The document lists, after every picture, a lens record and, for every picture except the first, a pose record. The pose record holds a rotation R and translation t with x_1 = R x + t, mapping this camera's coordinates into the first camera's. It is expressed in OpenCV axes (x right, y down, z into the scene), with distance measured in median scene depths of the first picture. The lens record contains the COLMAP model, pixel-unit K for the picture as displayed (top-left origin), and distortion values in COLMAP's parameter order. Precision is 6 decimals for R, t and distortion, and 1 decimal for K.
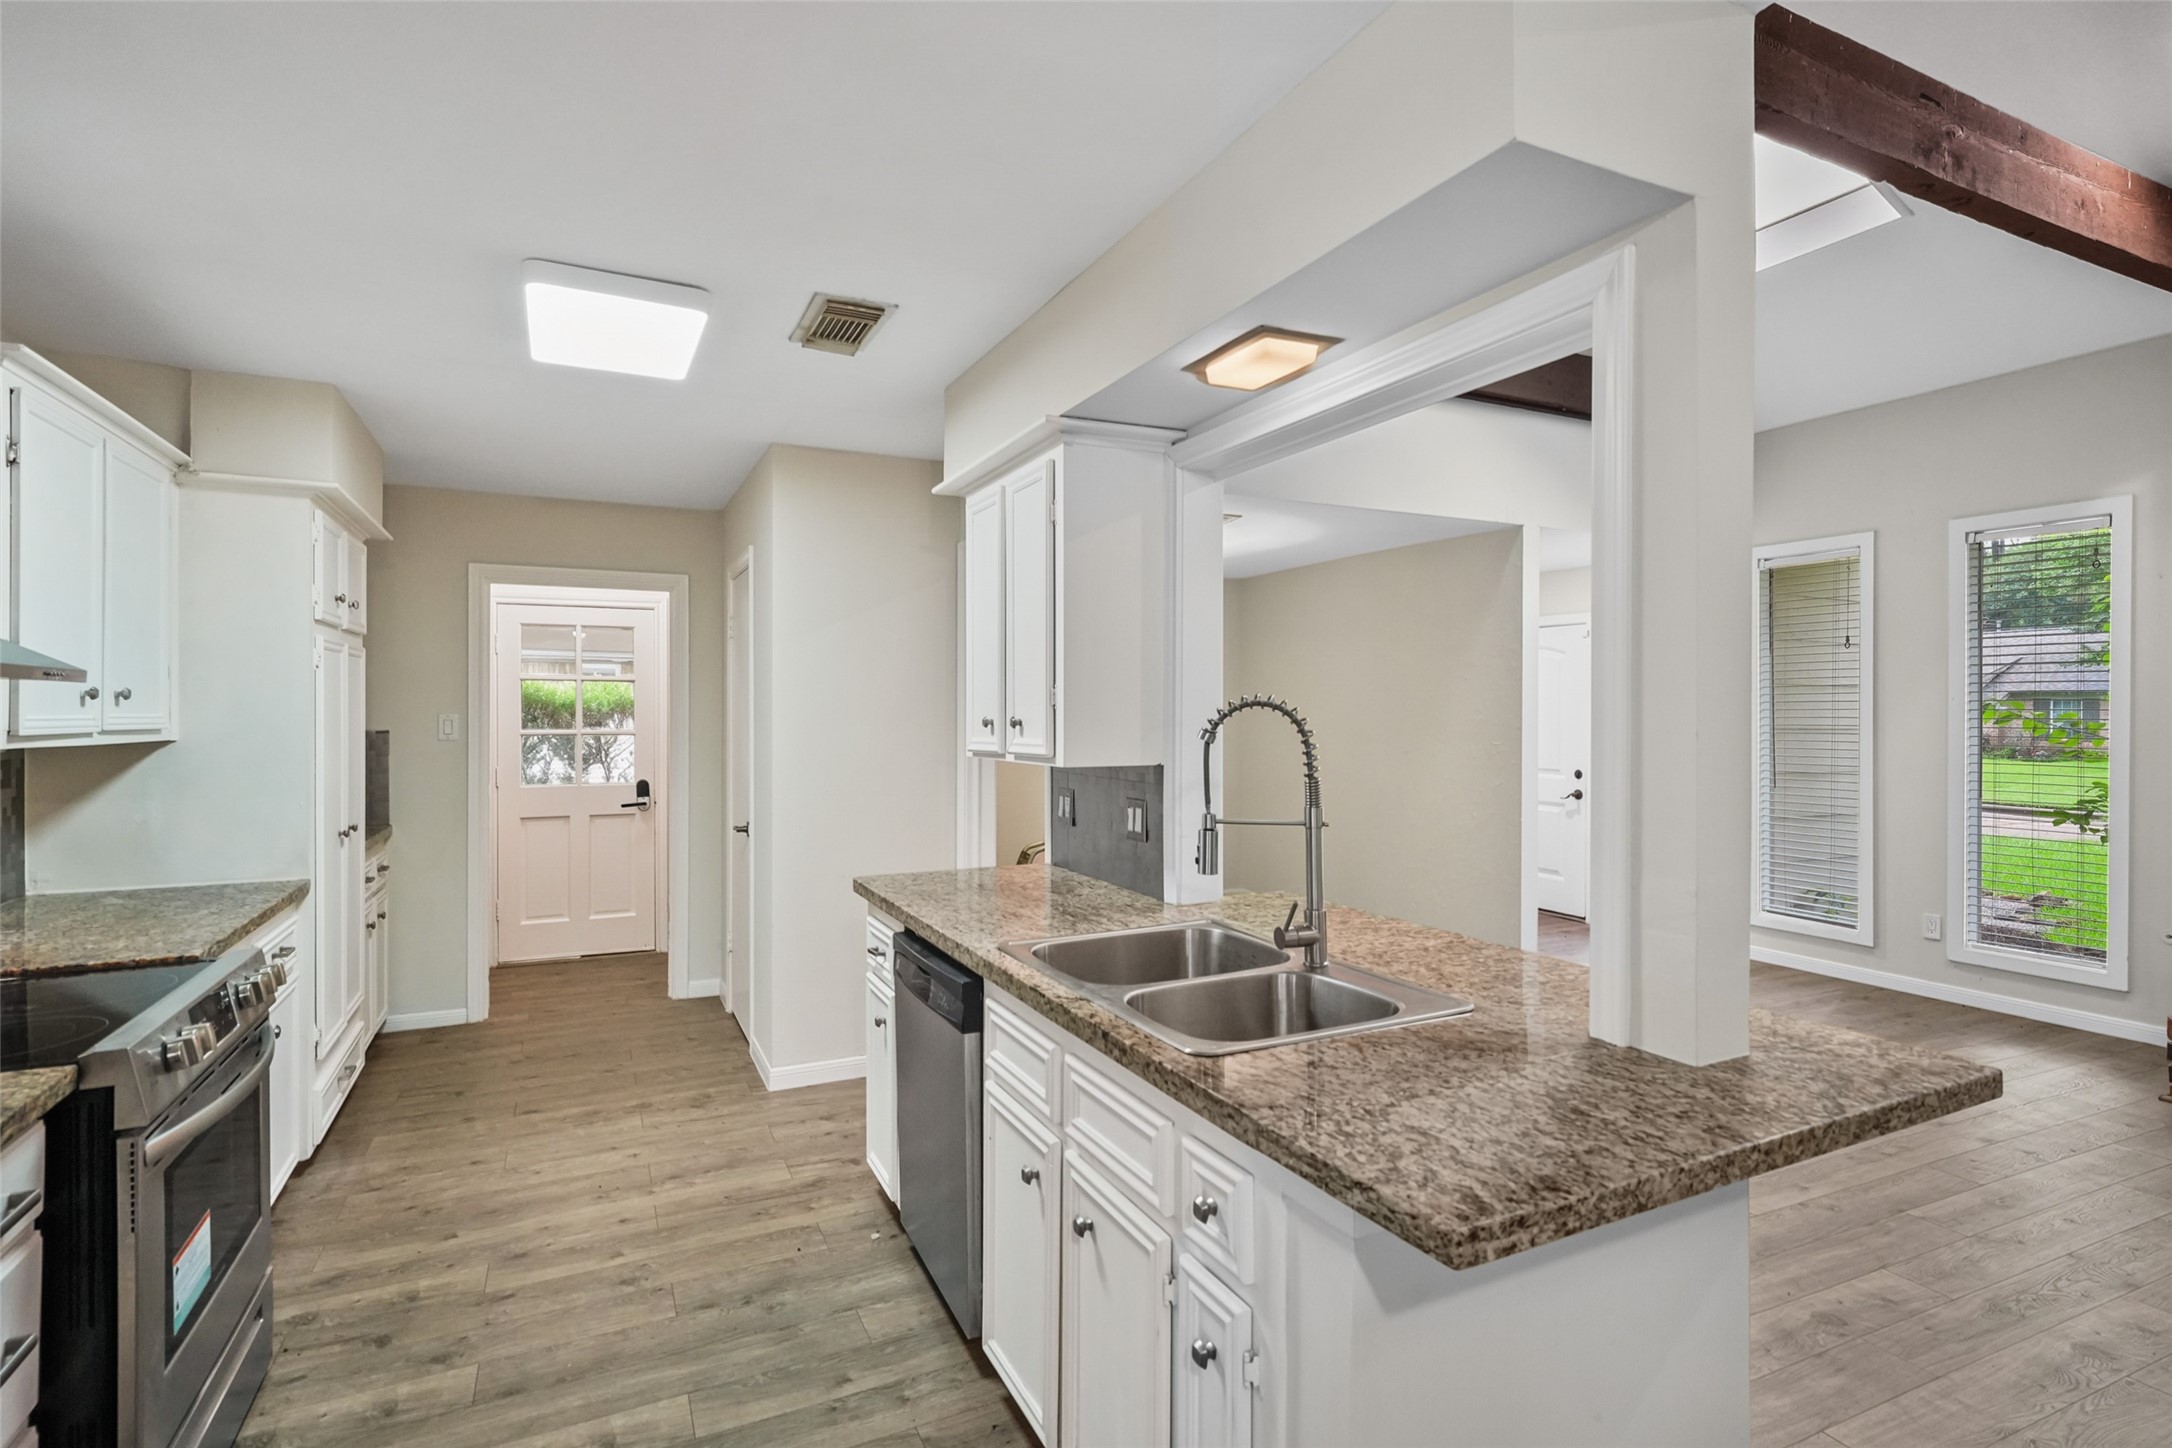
lens RADIAL K [[1060.5, 0, 1082.3], [0, 1060.5, 712.1], [0, 0, 1]] dist [-0.001743, 0.008391]
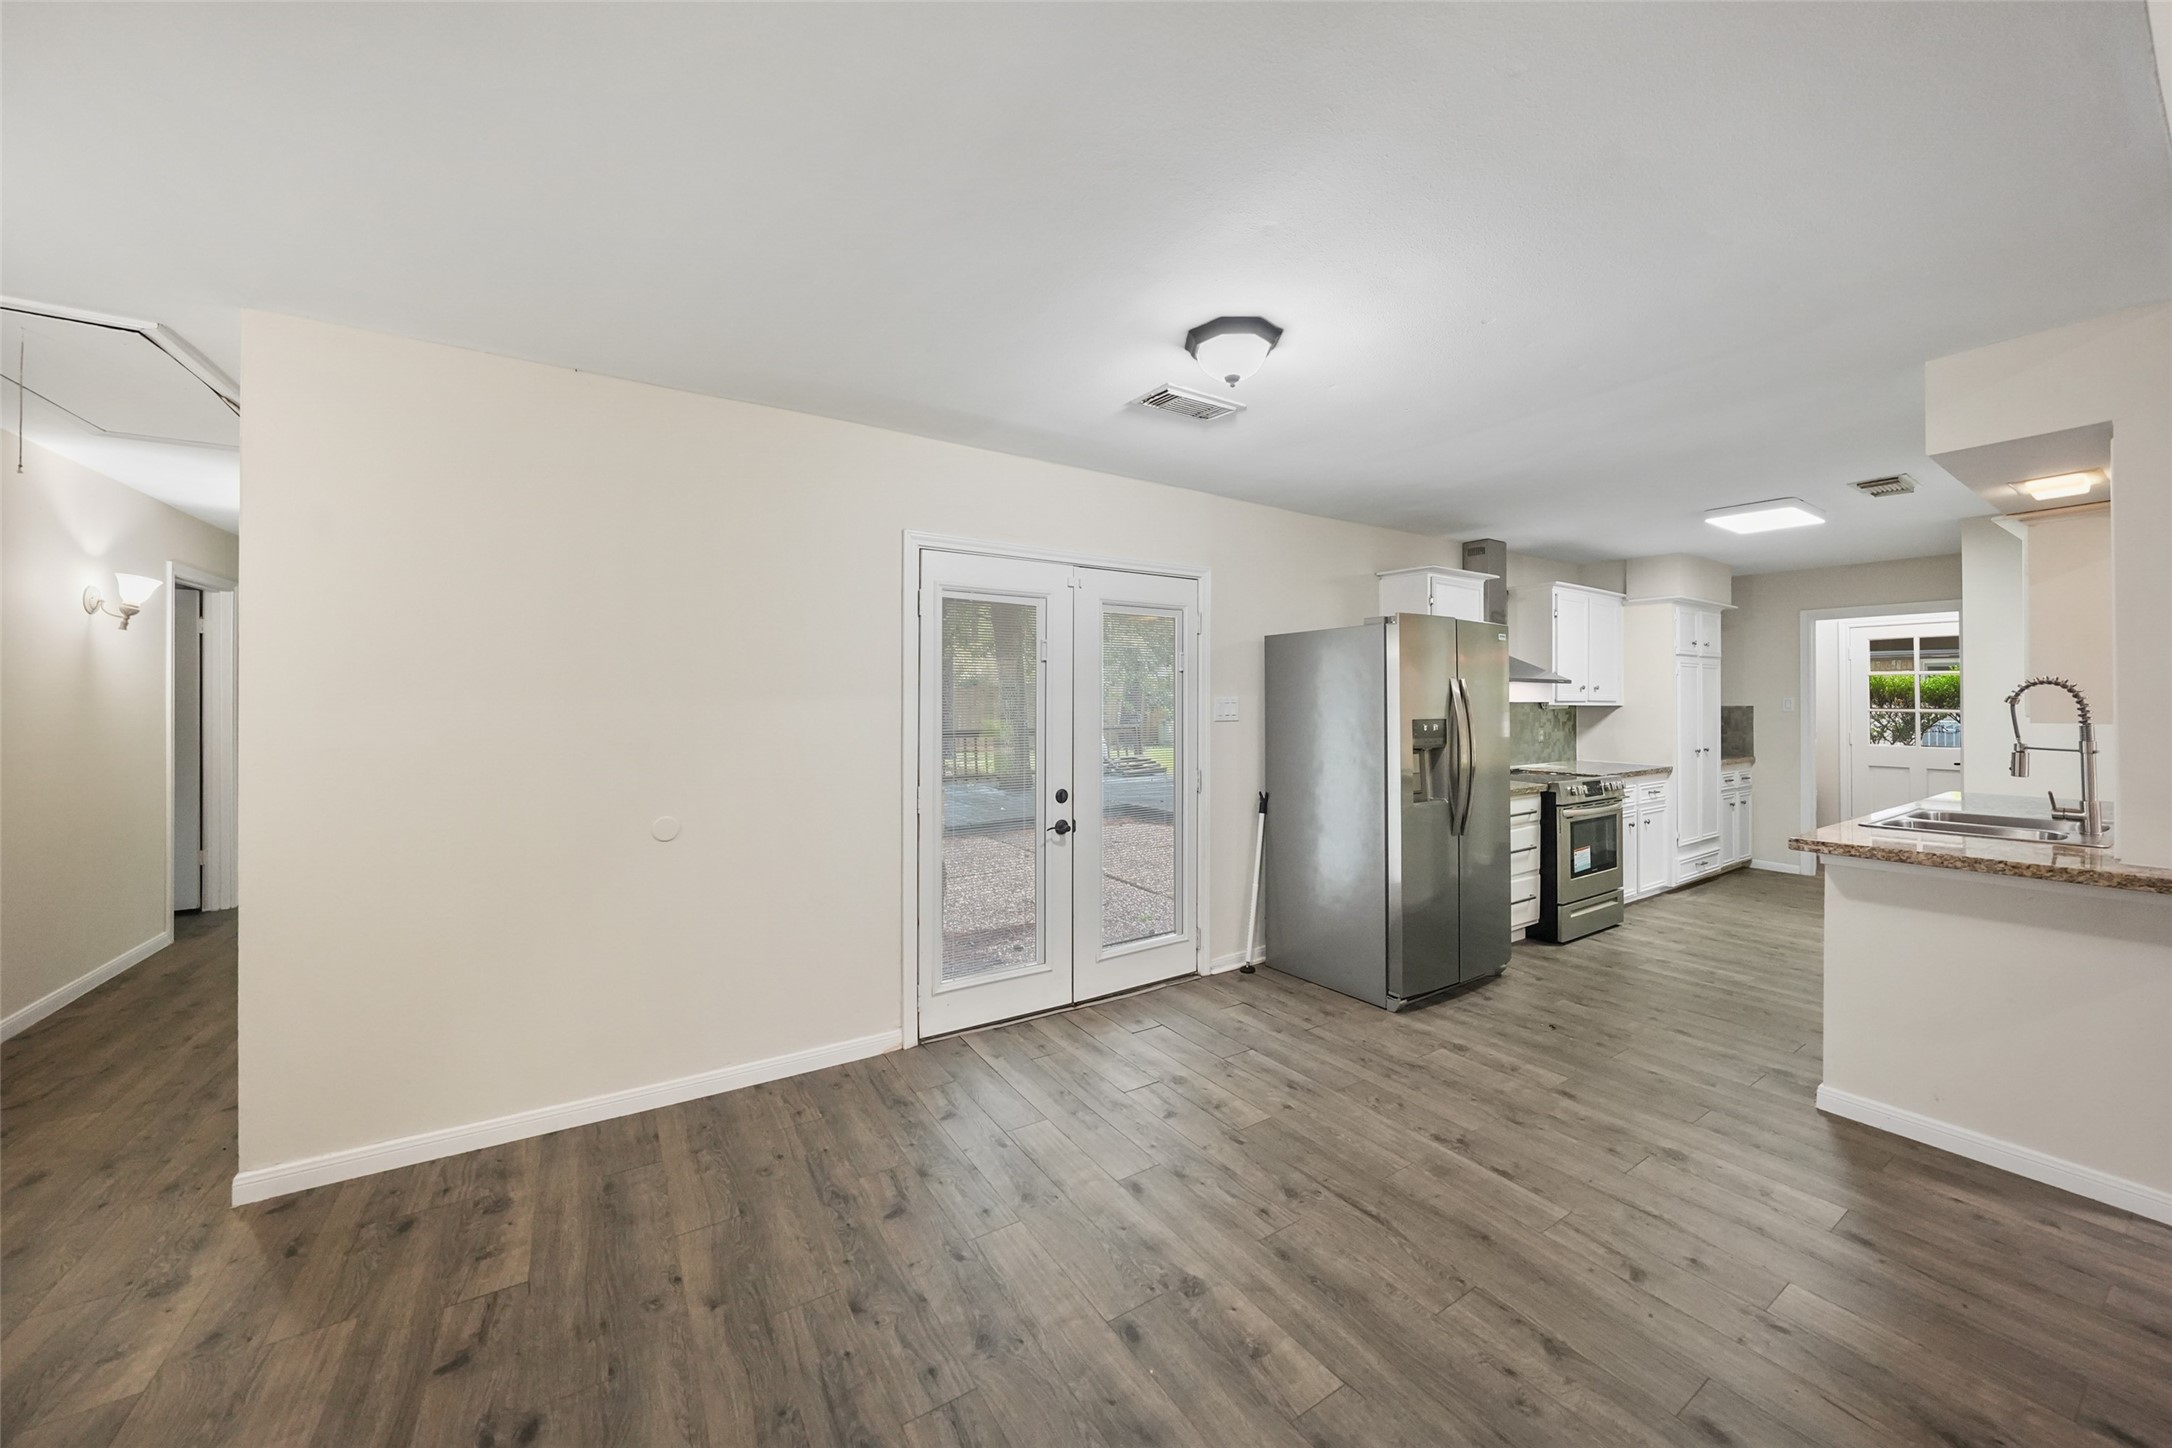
lens RADIAL K [[777.7, 0, 1088.3], [0, 777.7, 693.5], [0, 0, 1]] dist [-0.028060, 0.006475]
pose [[0.121598, -0.010182, -0.992527, 0.961721], [-0.004050, 0.999934, -0.010755, 0.025132], [0.992571, 0.005327, 0.121549, -0.582023]]
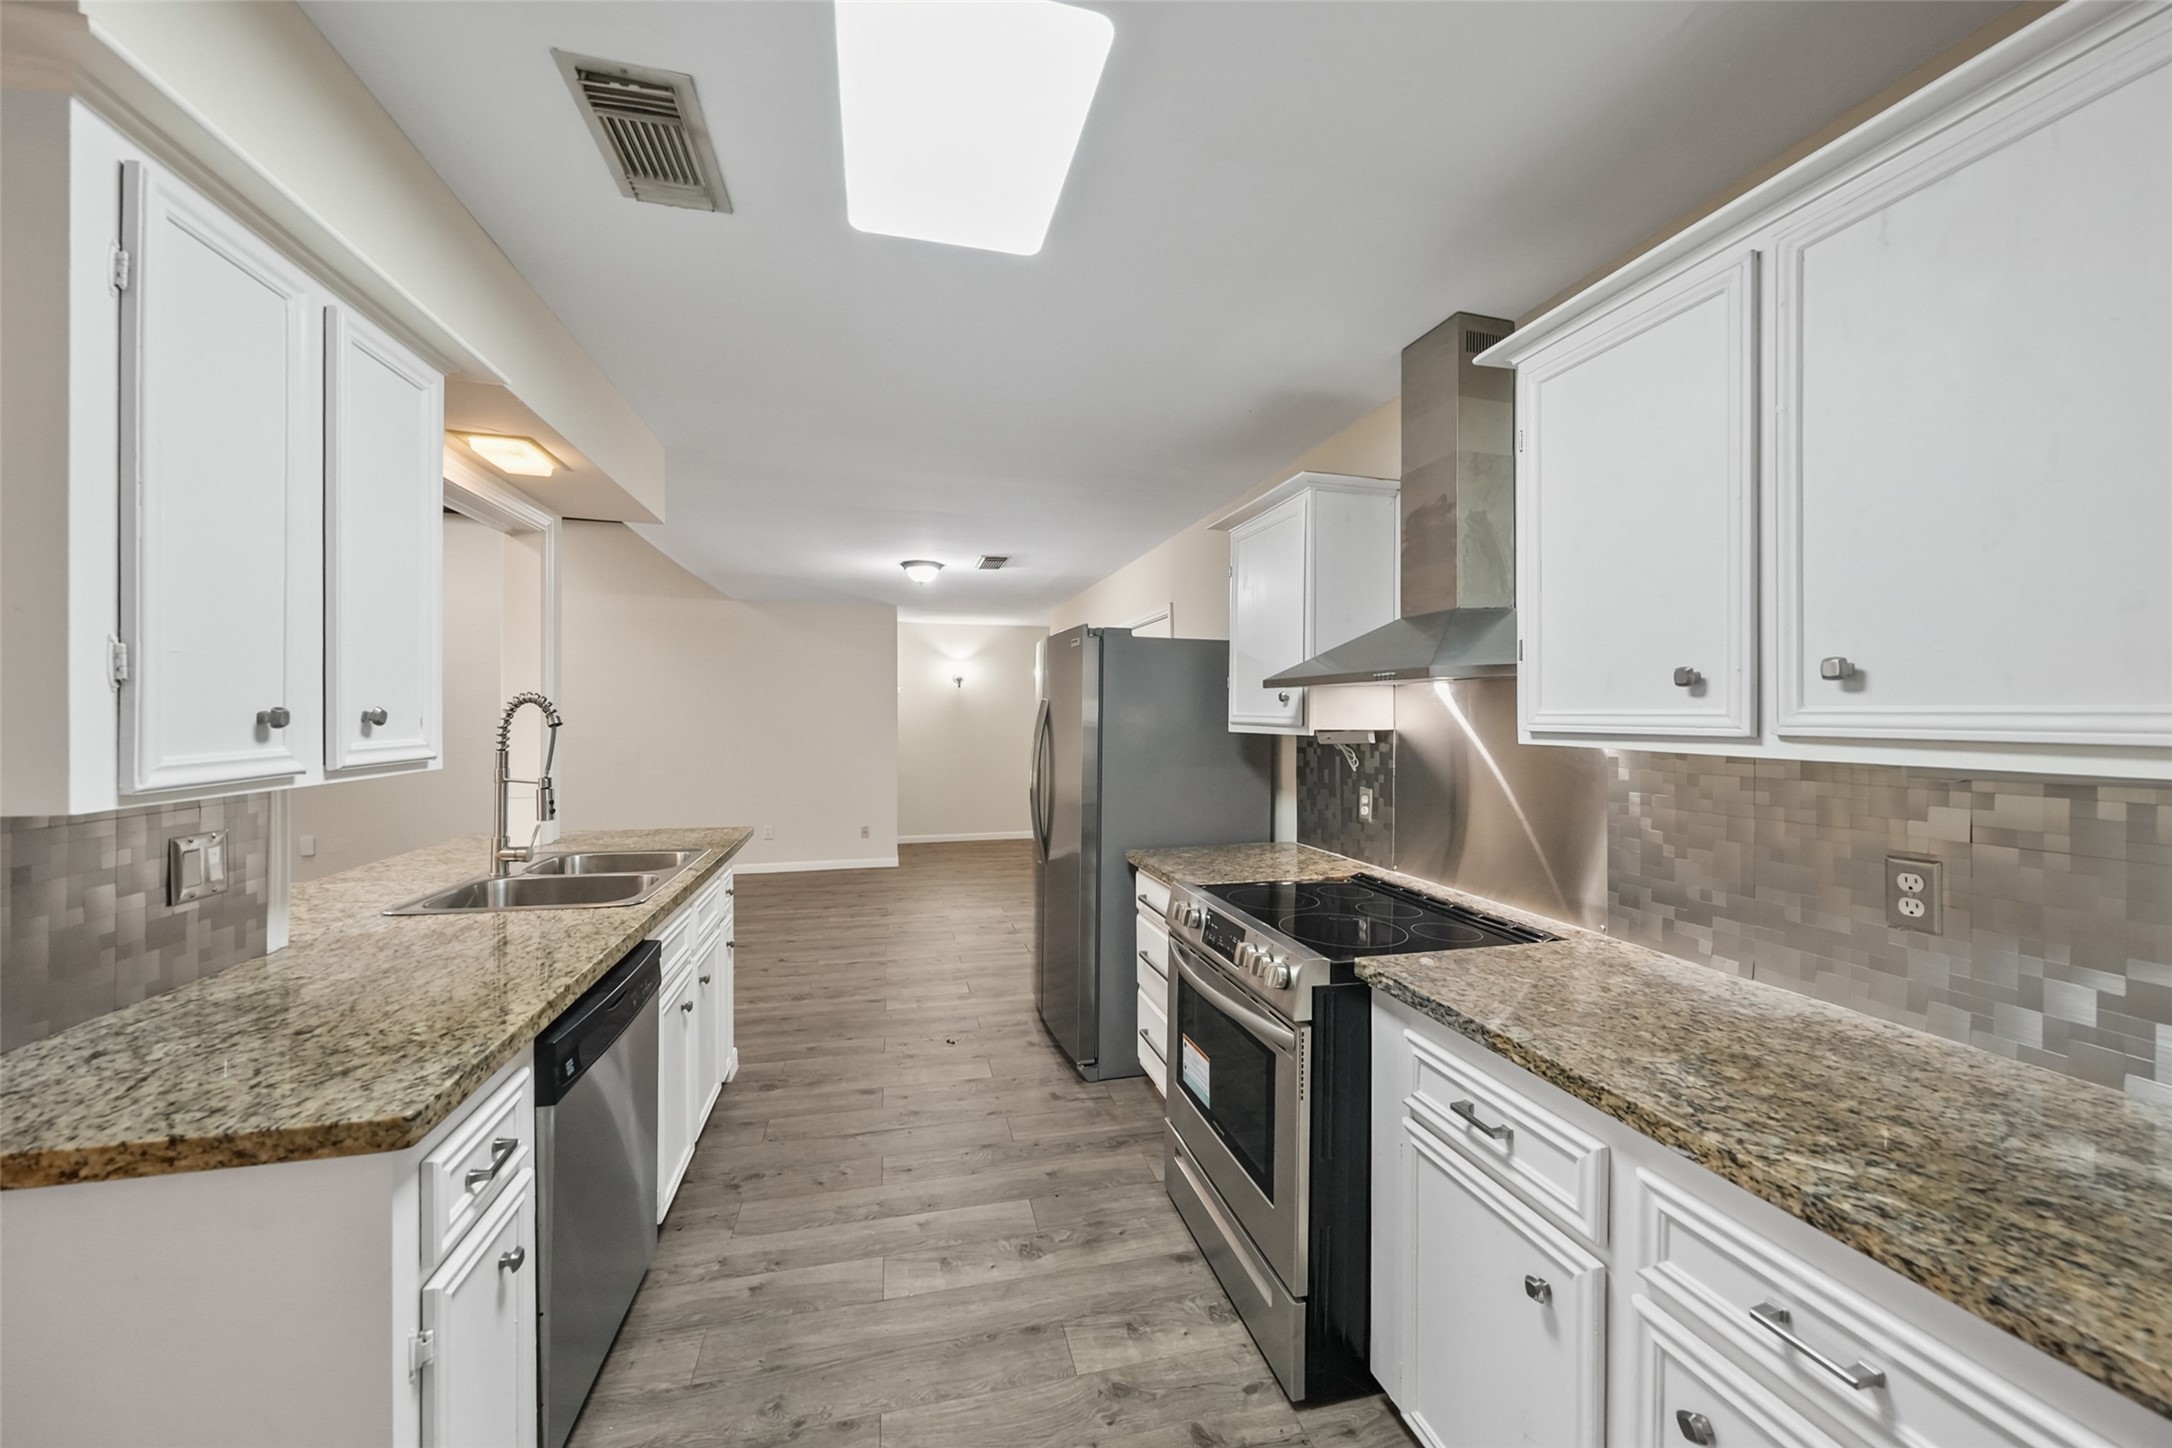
lens RADIAL K [[774.7, 0, 1079.5], [0, 774.7, 717.7], [0, 0, 1]] dist [0.000948, -0.001995]
pose [[-0.979007, -0.005140, 0.203760, -0.626005], [-0.004327, 0.999981, 0.004433, 0.007430], [-0.203779, 0.003458, -0.979011, 1.489526]]
